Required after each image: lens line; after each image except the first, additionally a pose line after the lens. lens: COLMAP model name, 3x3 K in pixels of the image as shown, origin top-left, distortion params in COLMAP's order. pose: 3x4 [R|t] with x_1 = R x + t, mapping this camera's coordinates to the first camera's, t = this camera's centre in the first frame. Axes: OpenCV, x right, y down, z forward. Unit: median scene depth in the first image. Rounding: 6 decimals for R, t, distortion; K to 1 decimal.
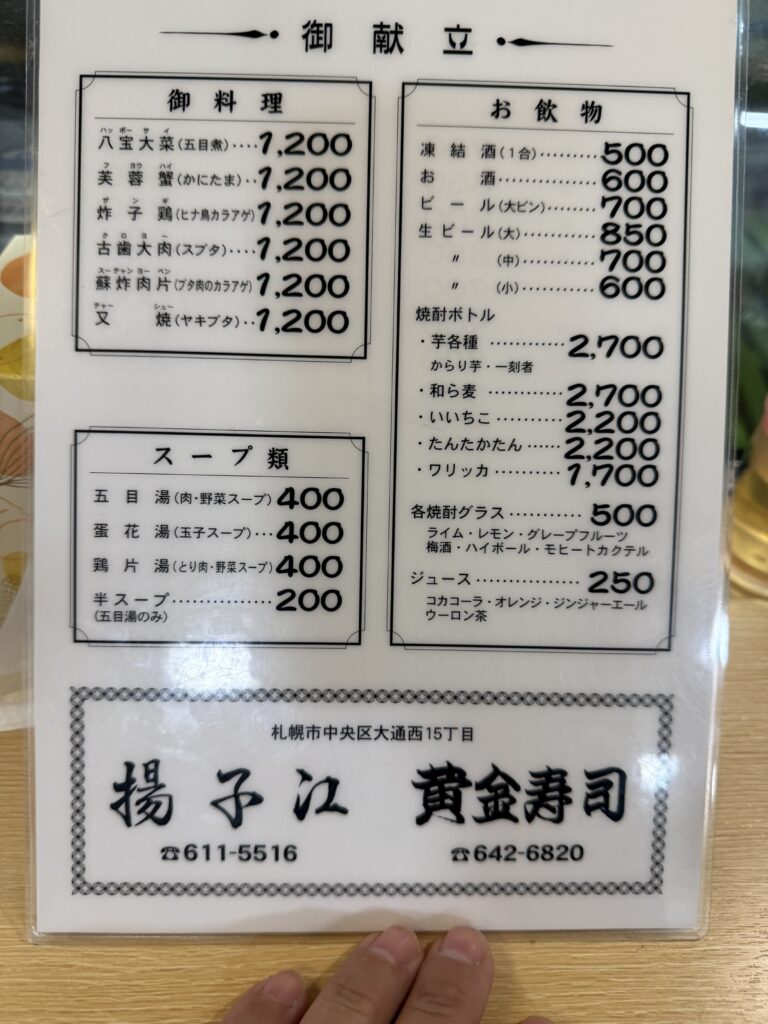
lens RADIAL K [[716.9, 0, 385.0], [0, 716.9, 512.1], [0, 0, 1]] dist [-0.019993, -0.001583]
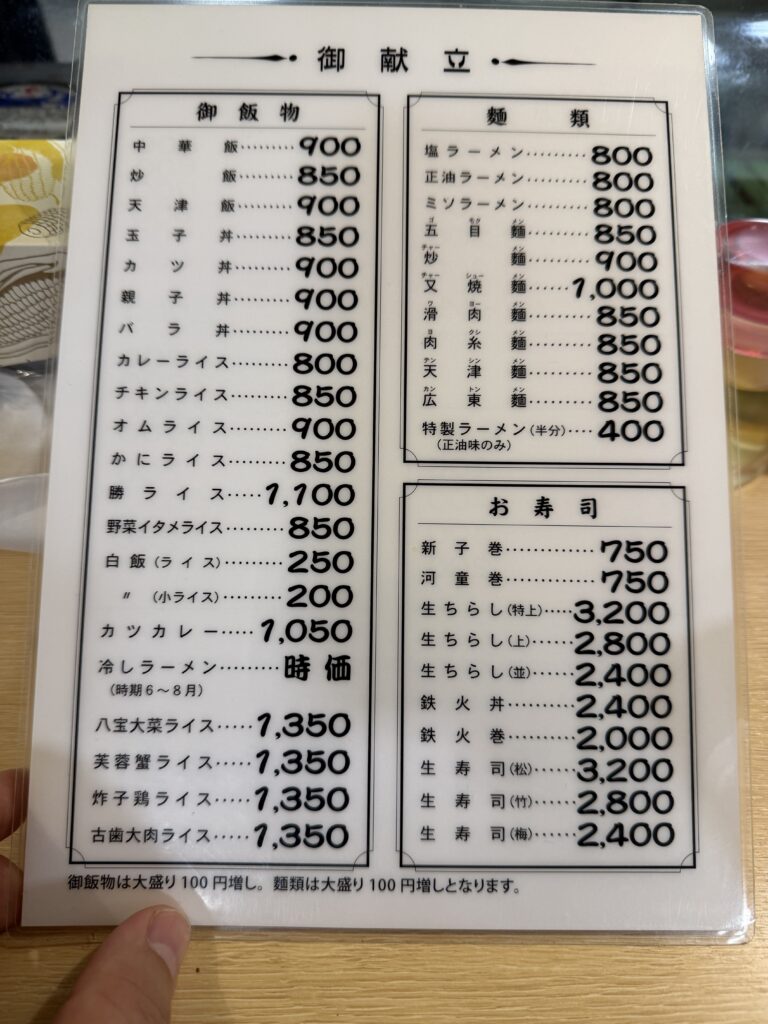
lens RADIAL K [[716.9, 0, 383.9], [0, 716.9, 515.5], [0, 0, 1]] dist [-0.019993, -0.001583]
pose [[0.999869, -0.009717, -0.012968, -0.004385], [0.007498, 0.986872, -0.161332, 0.223211], [0.014365, 0.161214, 0.986815, 0.008145]]
